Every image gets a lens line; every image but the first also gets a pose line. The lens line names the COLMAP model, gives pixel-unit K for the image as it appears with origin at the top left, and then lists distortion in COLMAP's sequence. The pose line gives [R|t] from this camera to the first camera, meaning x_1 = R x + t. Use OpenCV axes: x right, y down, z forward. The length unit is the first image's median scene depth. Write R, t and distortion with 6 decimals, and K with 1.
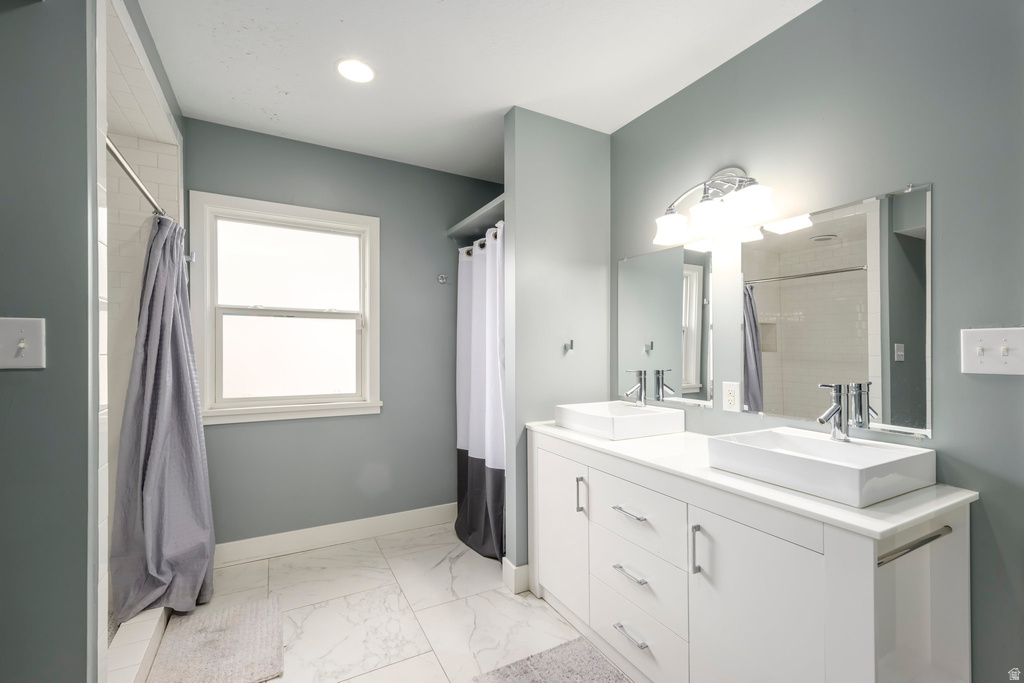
lens RADIAL K [[447.8, 0, 510.9], [0, 447.8, 349.5], [0, 0, 1]] dist [0.009713, -0.000444]
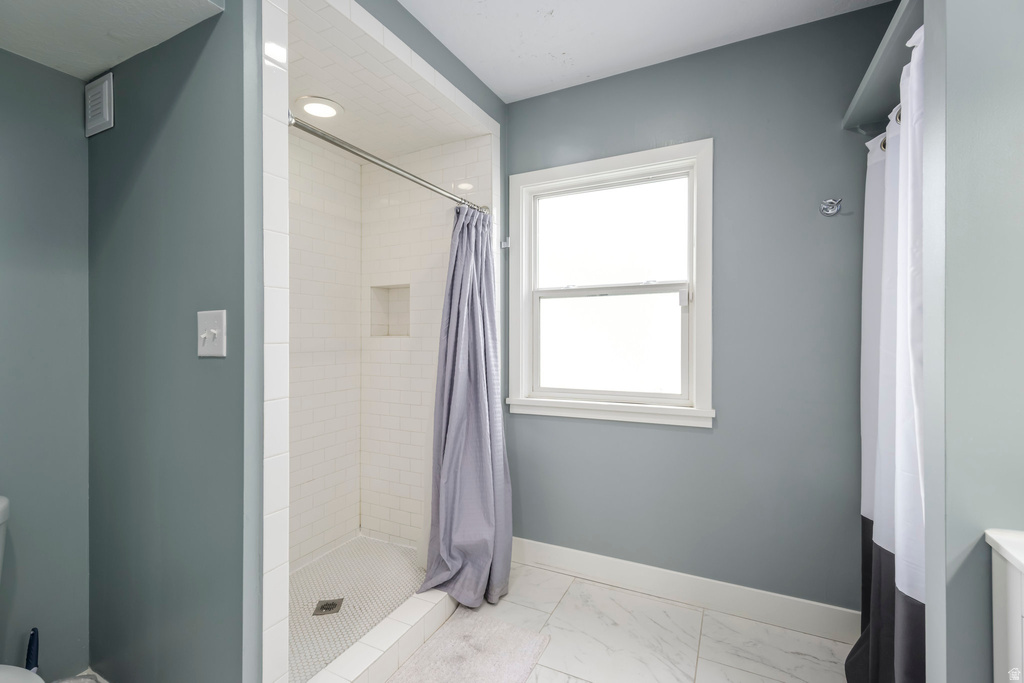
lens RADIAL K [[447.8, 0, 517.6], [0, 447.8, 338.8], [0, 0, 1]] dist [0.009713, -0.000444]
pose [[0.574865, -0.002142, -0.818246, 0.106612], [0.012281, 0.999907, 0.006010, 0.000752], [0.818156, -0.013504, 0.574837, 0.432168]]
